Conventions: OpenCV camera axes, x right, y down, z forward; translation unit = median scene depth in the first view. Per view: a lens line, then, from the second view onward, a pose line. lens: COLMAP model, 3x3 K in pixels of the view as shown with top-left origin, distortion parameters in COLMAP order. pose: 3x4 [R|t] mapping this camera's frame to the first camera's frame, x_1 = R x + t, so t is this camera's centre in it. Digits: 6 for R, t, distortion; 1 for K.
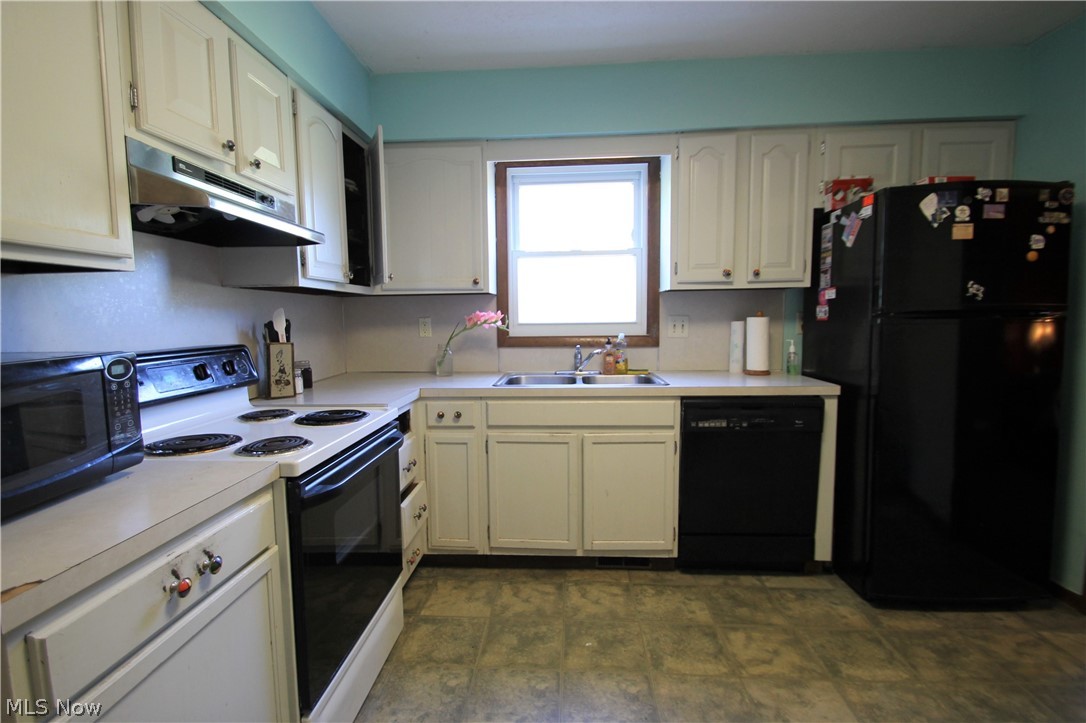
lens RADIAL K [[518.8, 0, 542.3], [0, 518.8, 360.0], [0, 0, 1]] dist [0.001678, -0.000274]
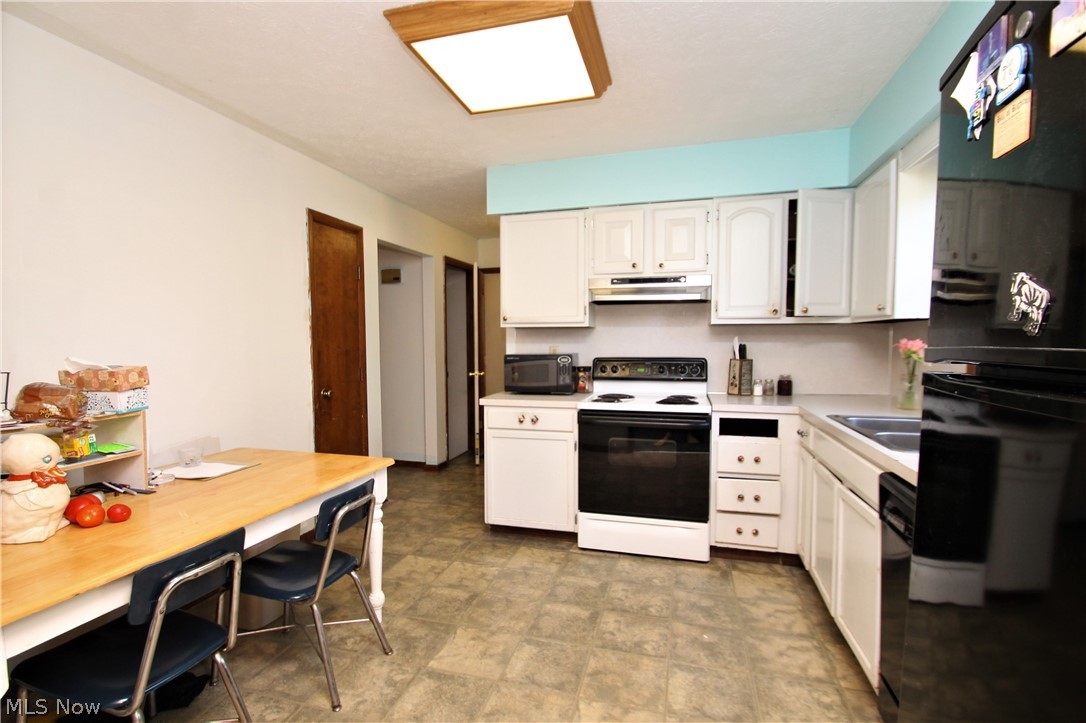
lens RADIAL K [[518.8, 0, 543.2], [0, 518.8, 366.1], [0, 0, 1]] dist [0.001678, -0.000274]
pose [[-0.198100, 0.064199, -0.978077, 1.107638], [-0.080974, 0.993370, 0.081603, -0.092531], [0.976831, 0.095365, -0.191588, 0.734659]]
